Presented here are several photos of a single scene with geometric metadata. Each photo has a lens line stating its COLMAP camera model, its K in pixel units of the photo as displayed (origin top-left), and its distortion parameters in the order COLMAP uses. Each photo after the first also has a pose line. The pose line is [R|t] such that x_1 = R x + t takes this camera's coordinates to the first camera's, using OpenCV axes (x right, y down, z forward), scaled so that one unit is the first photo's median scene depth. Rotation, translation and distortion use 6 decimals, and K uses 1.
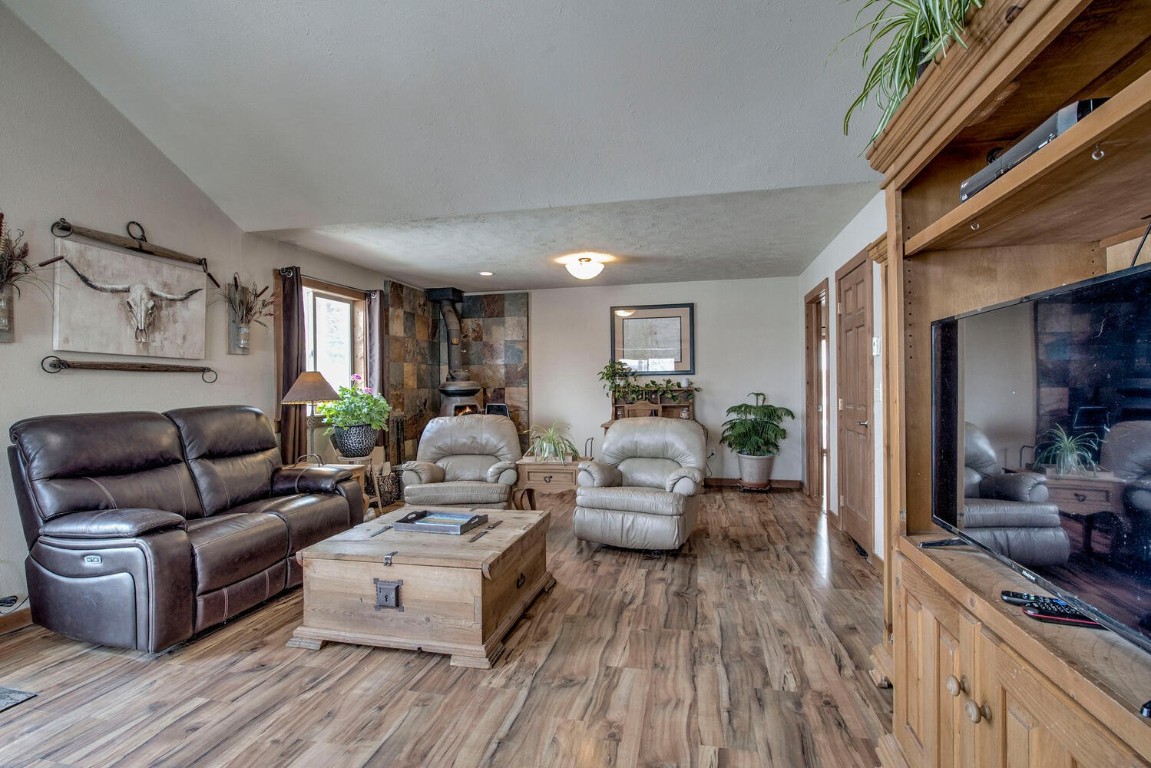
lens RADIAL K [[550.5, 0, 575.5], [0, 550.5, 384.0], [0, 0, 1]] dist [-0.004994, -0.005302]
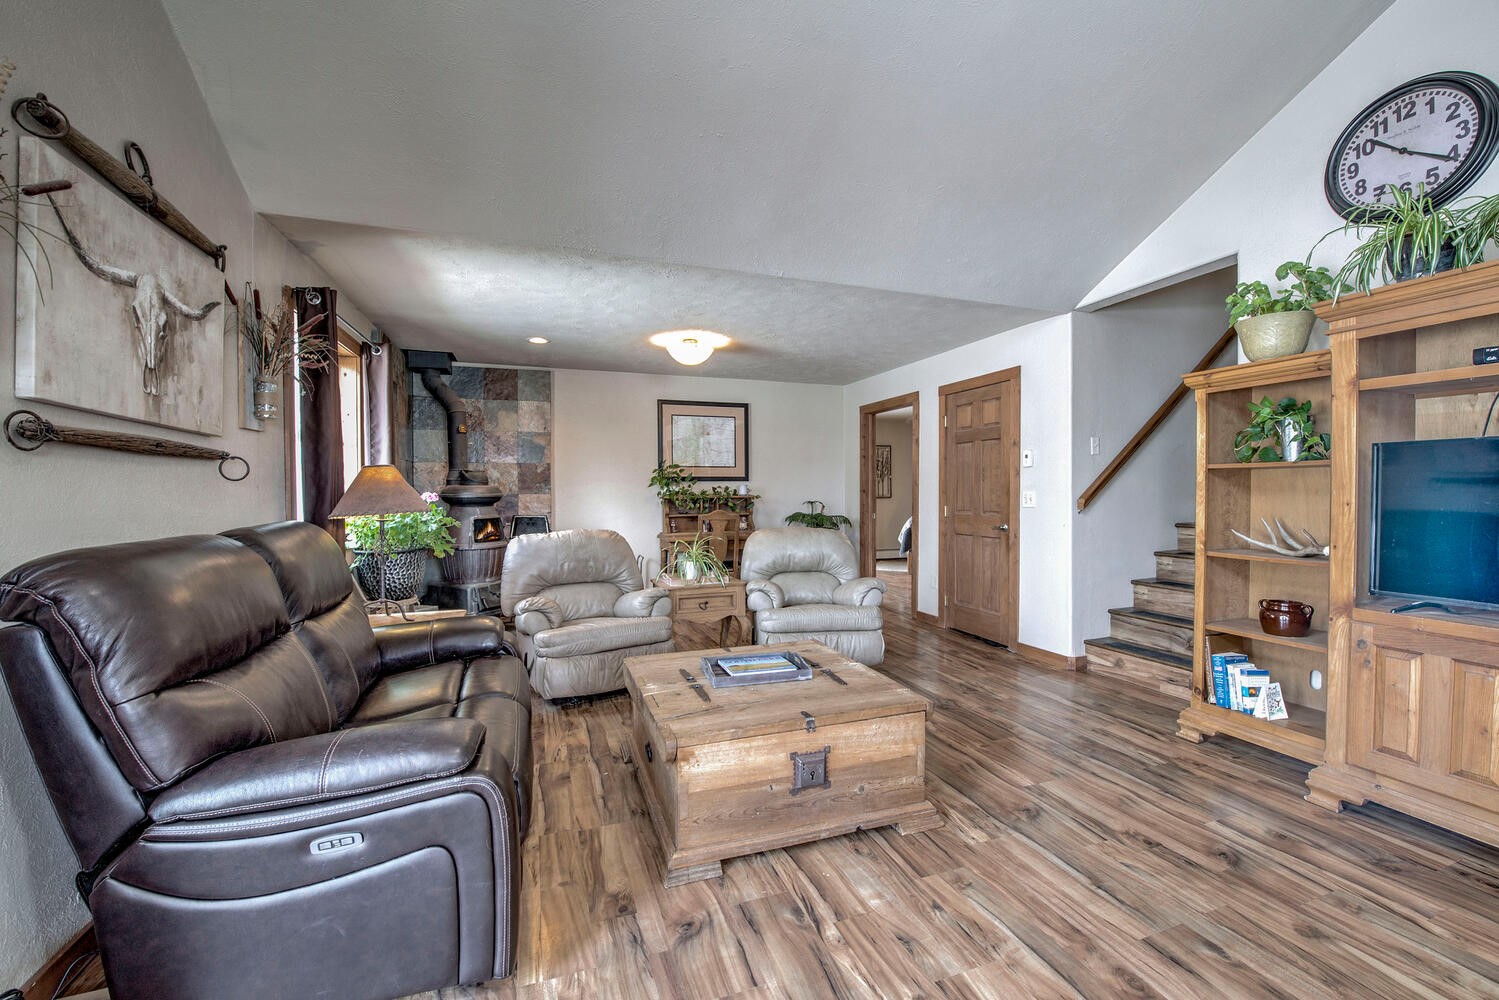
lens RADIAL K [[608.9, 0, 750.8], [0, 608.9, 501.0], [0, 0, 1]] dist [-0.016013, -0.001078]
pose [[0.845771, -0.000354, 0.533545, -0.572569], [-0.006393, 0.999921, 0.010799, 0.008480], [-0.533507, -0.012545, 0.845702, 0.241860]]
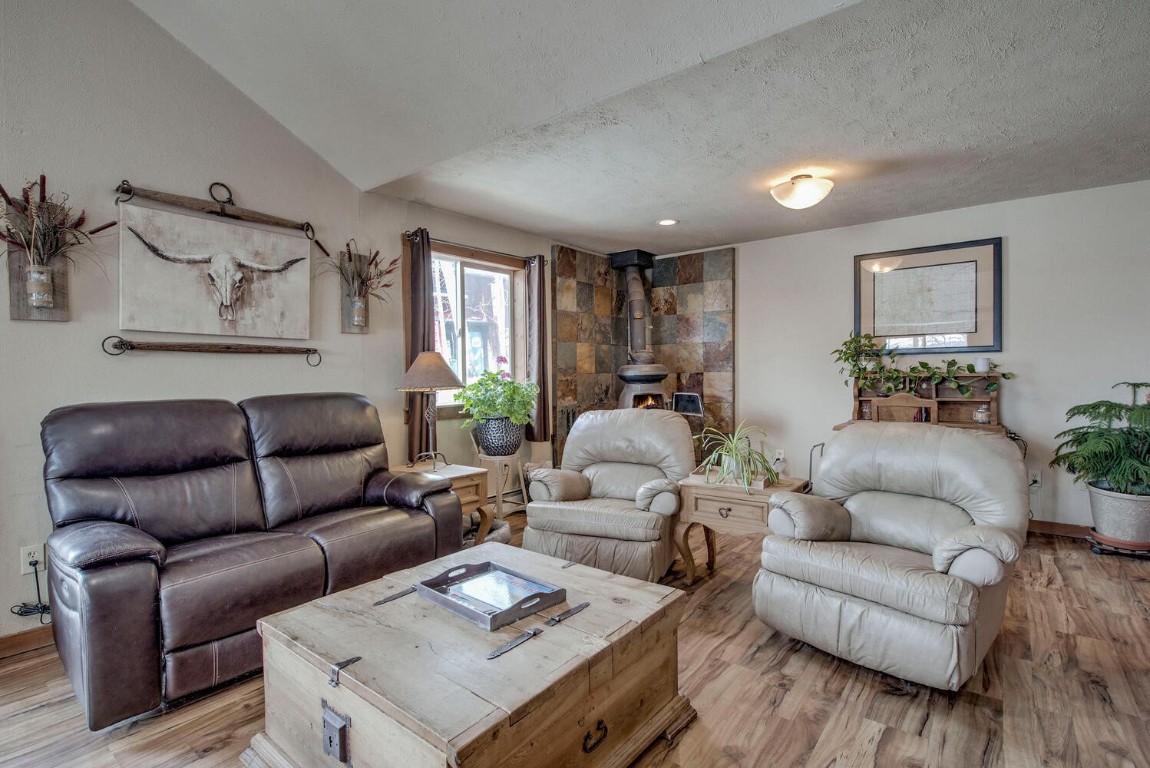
lens RADIAL K [[550.1, 0, 575.0], [0, 550.1, 384.0], [0, 0, 1]] dist [-0.004994, -0.005302]
pose [[0.902442, 0.010326, -0.430688, 0.083243], [0.001384, 0.999638, 0.026867, 0.003267], [0.430810, -0.024842, 0.902101, 0.406905]]
